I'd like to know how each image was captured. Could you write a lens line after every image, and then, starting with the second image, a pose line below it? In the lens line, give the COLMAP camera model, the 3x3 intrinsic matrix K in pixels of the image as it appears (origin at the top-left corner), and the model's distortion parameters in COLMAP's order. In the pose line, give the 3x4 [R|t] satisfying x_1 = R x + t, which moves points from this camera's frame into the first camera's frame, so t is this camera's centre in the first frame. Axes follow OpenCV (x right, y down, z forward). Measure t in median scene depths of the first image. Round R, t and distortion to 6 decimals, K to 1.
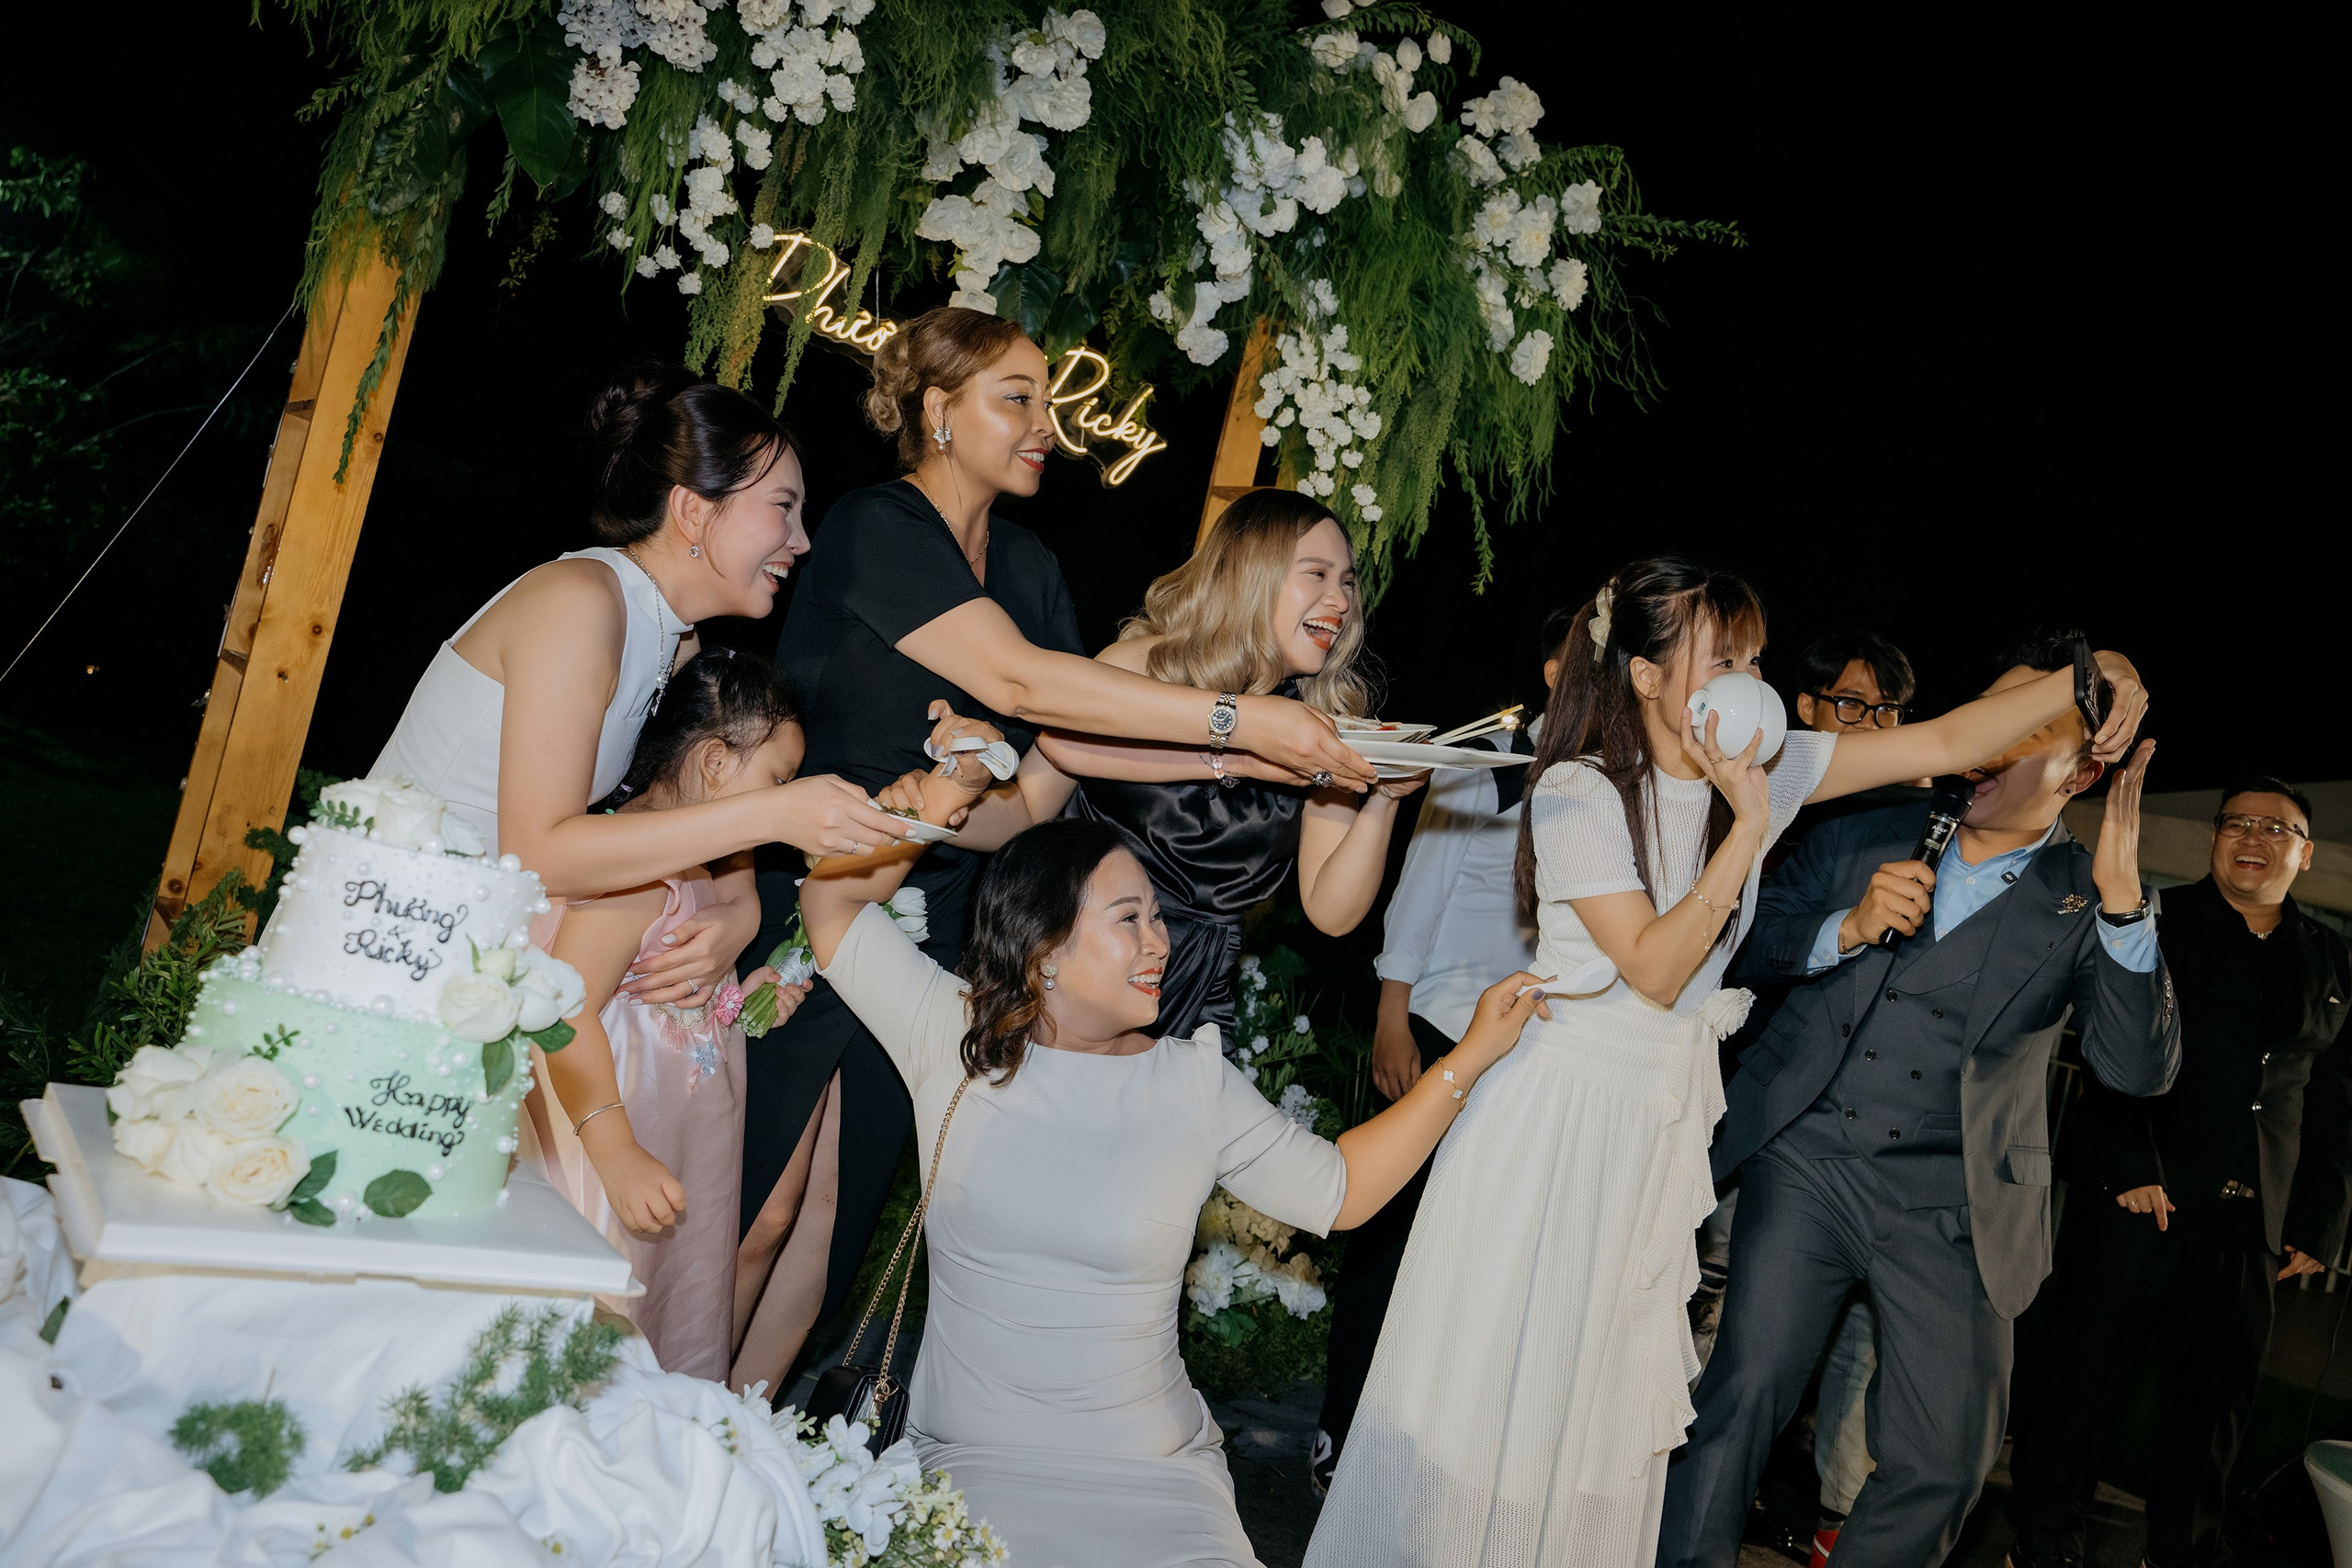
lens RADIAL K [[1926.8, 0, 1176.0], [0, 1926.8, 784.0], [0, 0, 1]] dist [-0.059933, 0.005932]
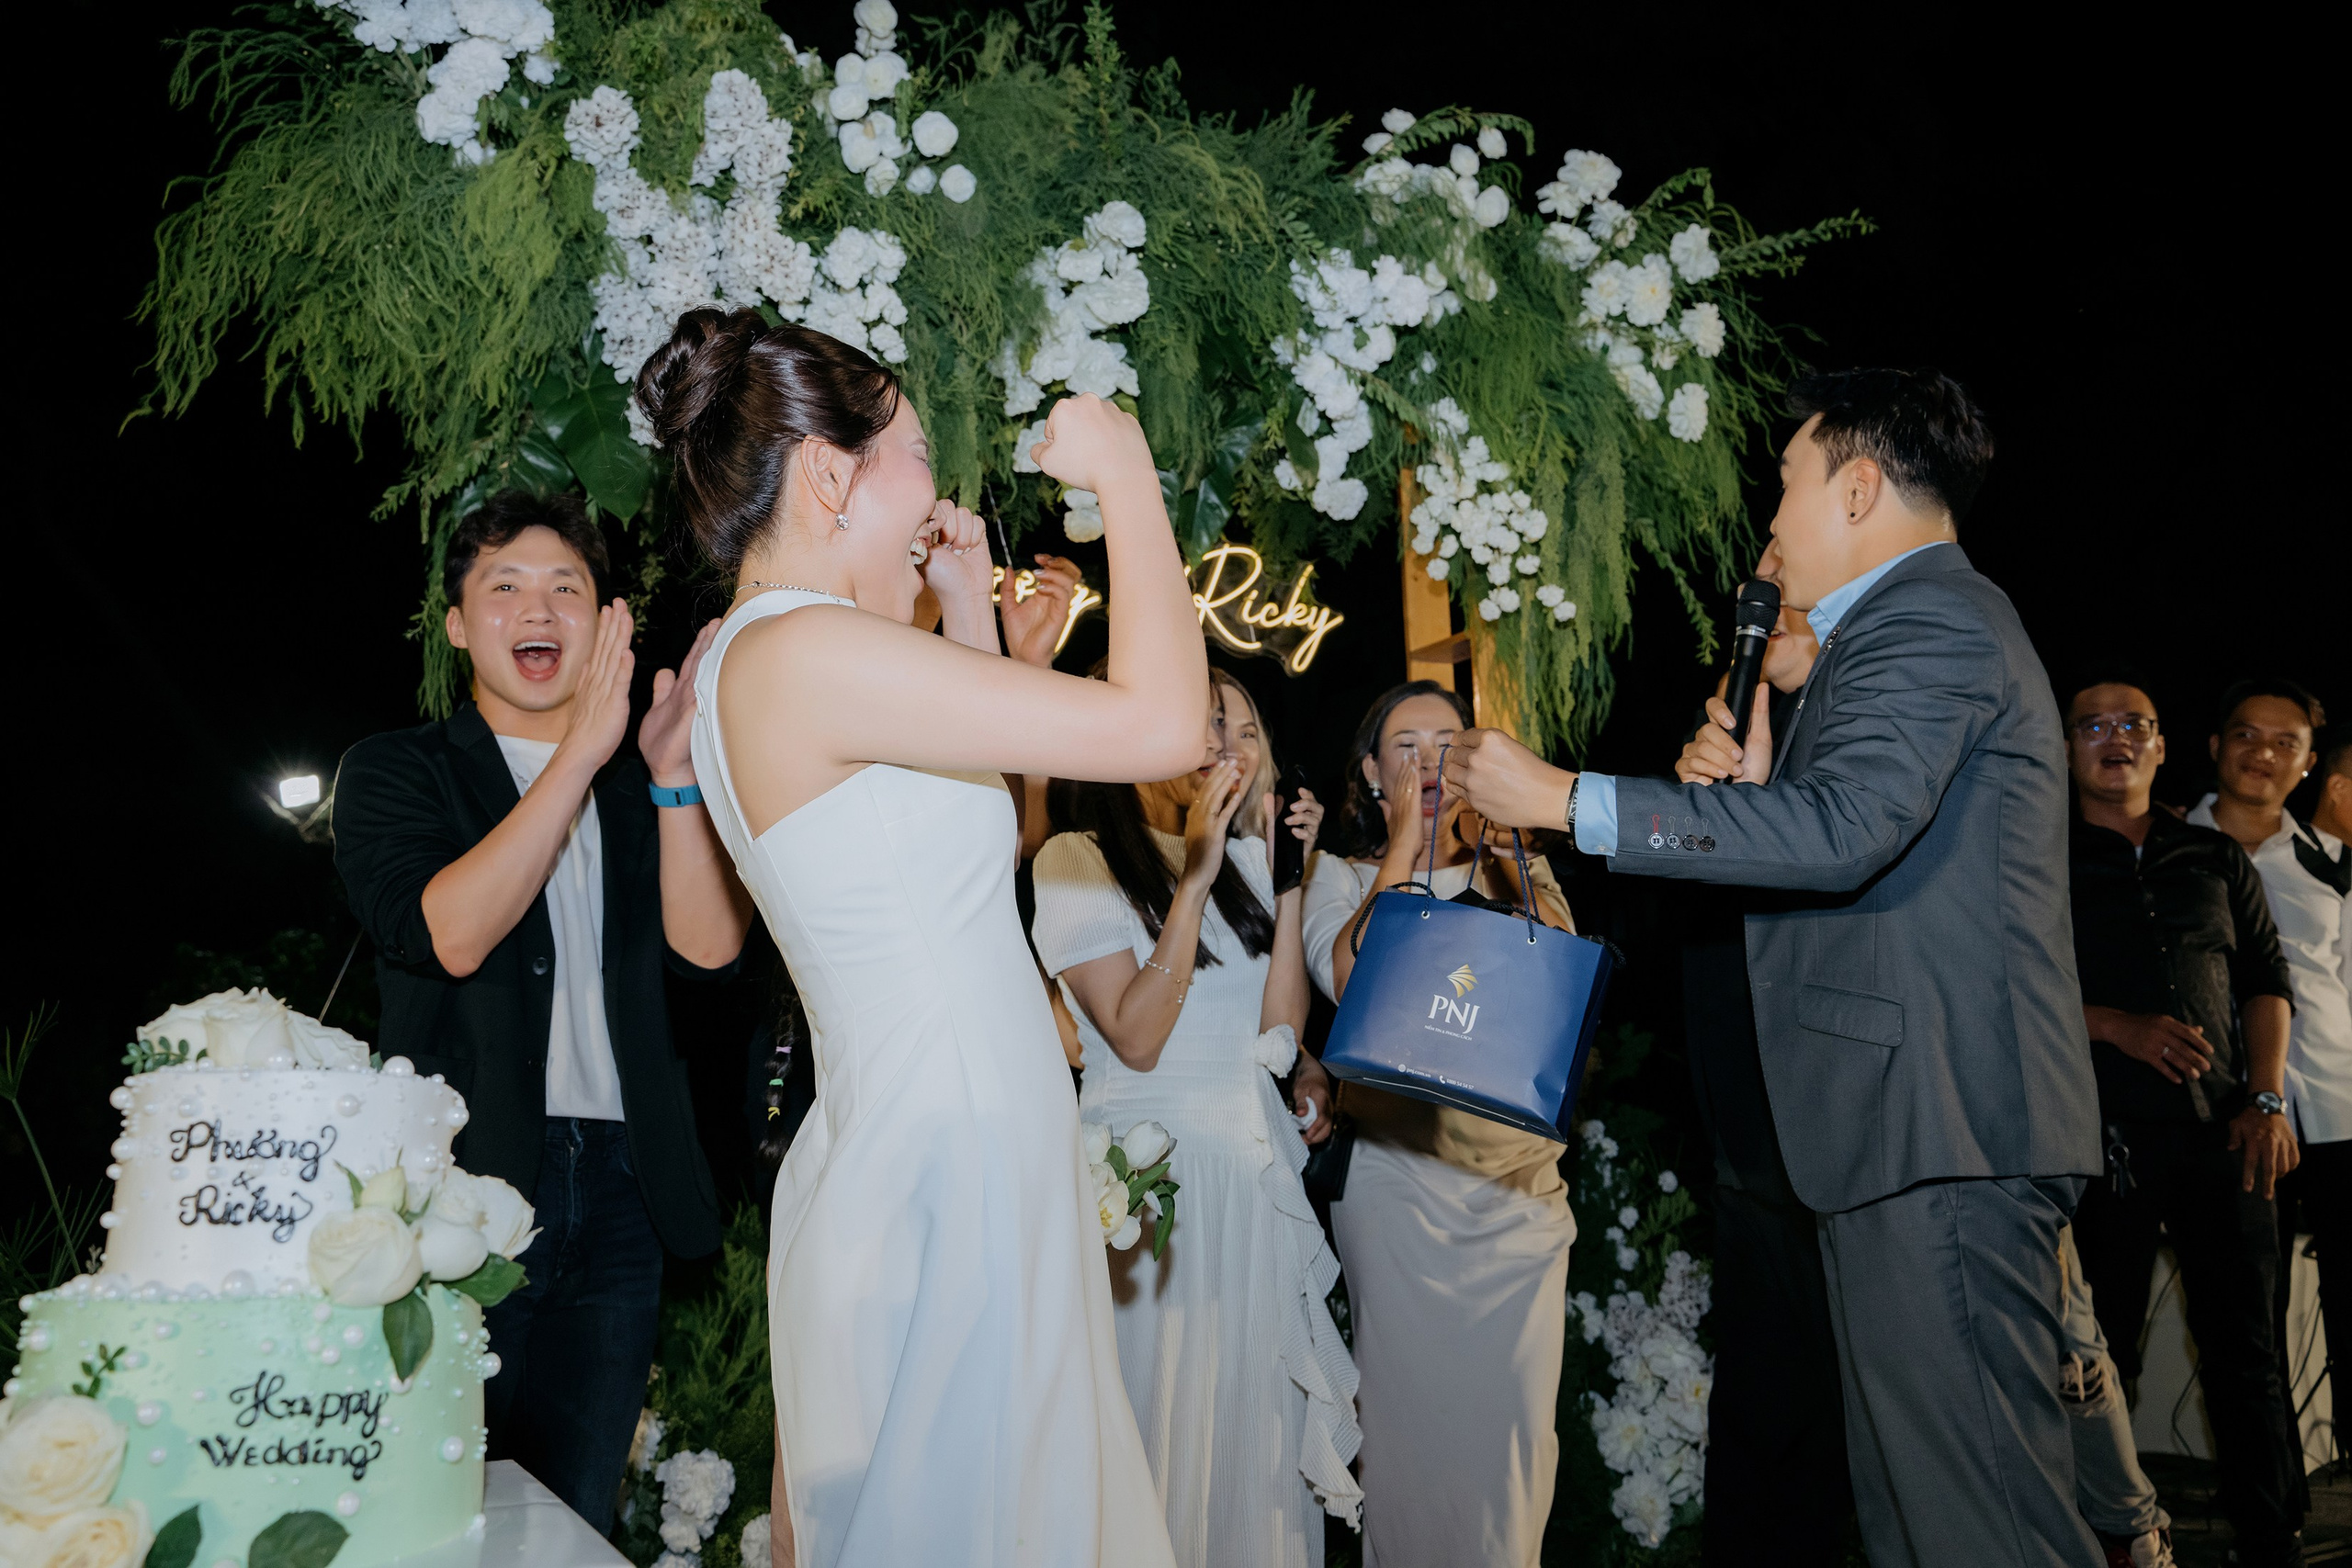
lens RADIAL K [[1865.4, 0, 1170.5], [0, 1865.4, 704.0], [0, 0, 1]] dist [0.005258, -0.007085]
pose [[0.948640, -0.288459, -0.129895, 0.025072], [0.256595, 0.941750, -0.217406, 0.048153], [0.185041, 0.172909, 0.967400, 0.105183]]
